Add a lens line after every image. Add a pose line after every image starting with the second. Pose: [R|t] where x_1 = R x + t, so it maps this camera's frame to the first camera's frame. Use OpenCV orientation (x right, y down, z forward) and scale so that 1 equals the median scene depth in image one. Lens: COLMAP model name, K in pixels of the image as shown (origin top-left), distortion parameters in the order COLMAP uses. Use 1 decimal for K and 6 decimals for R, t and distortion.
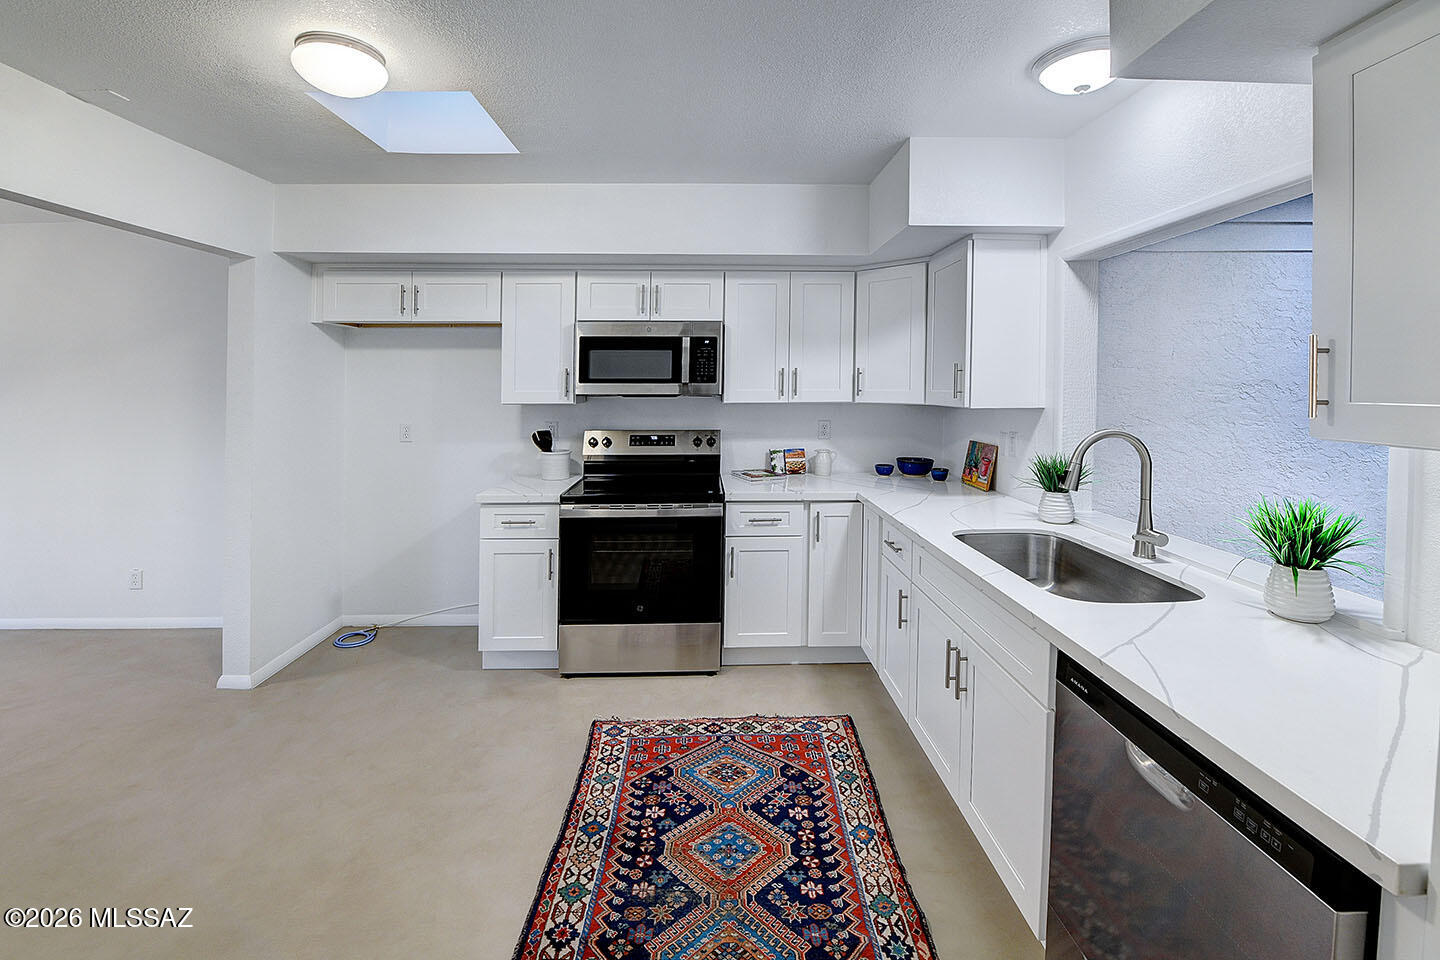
lens RADIAL K [[609.8, 0, 720.9], [0, 609.8, 420.2], [0, 0, 1]] dist [-0.022635, -0.001003]
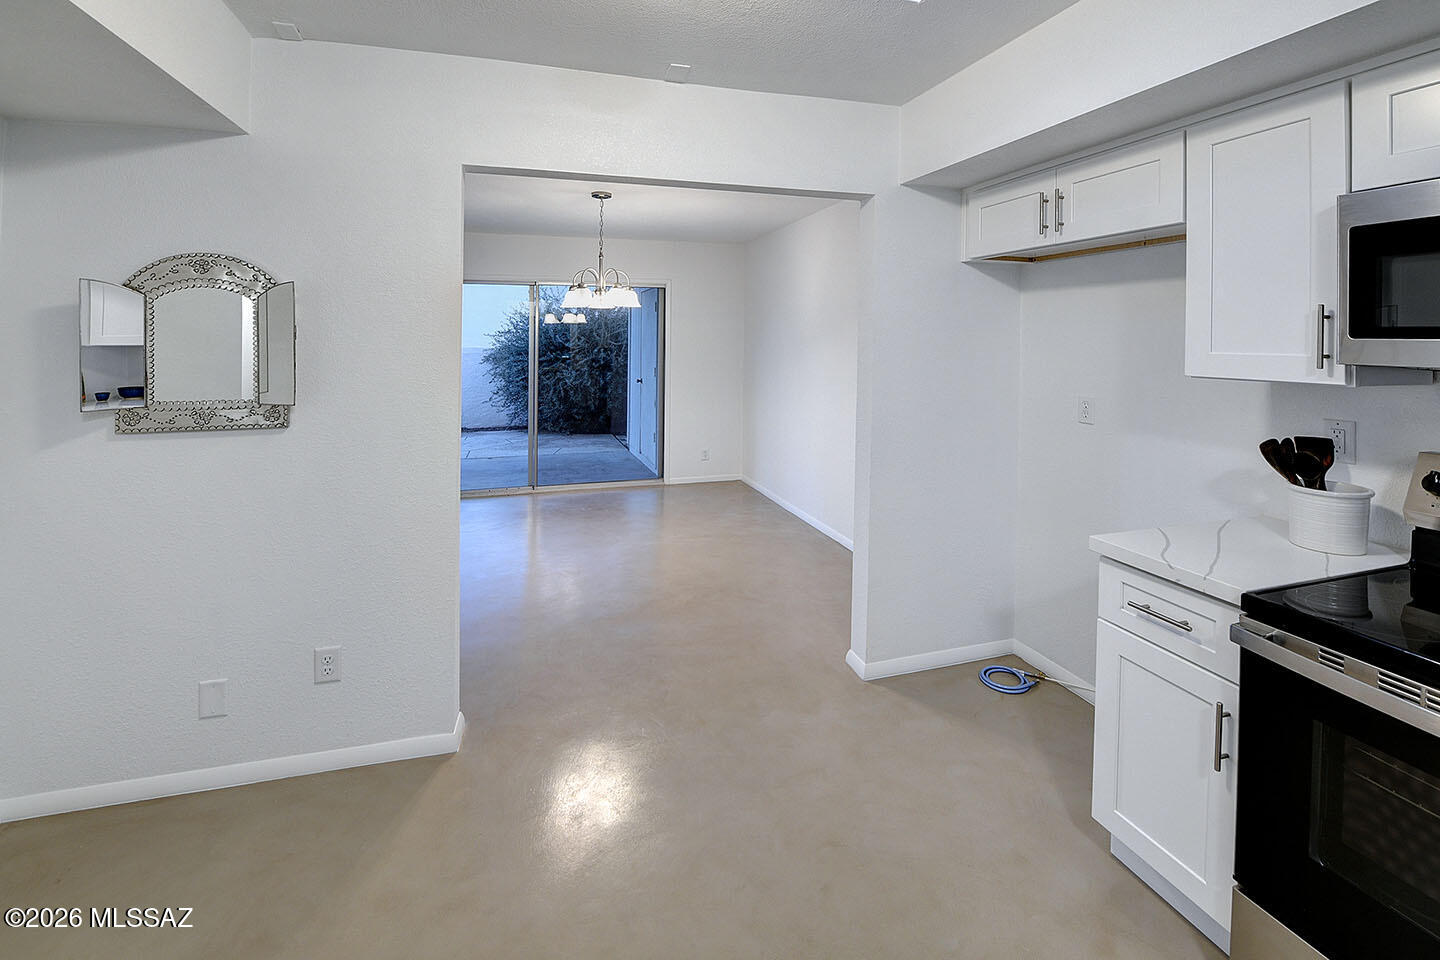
lens RADIAL K [[651.3, 0, 723.2], [0, 651.3, 336.1], [0, 0, 1]] dist [-0.002736, -0.000651]
pose [[0.273231, 0.001575, -0.961947, 0.077056], [-0.057202, 0.998256, -0.014613, -0.030972], [0.960246, 0.059018, 0.272845, 0.458233]]
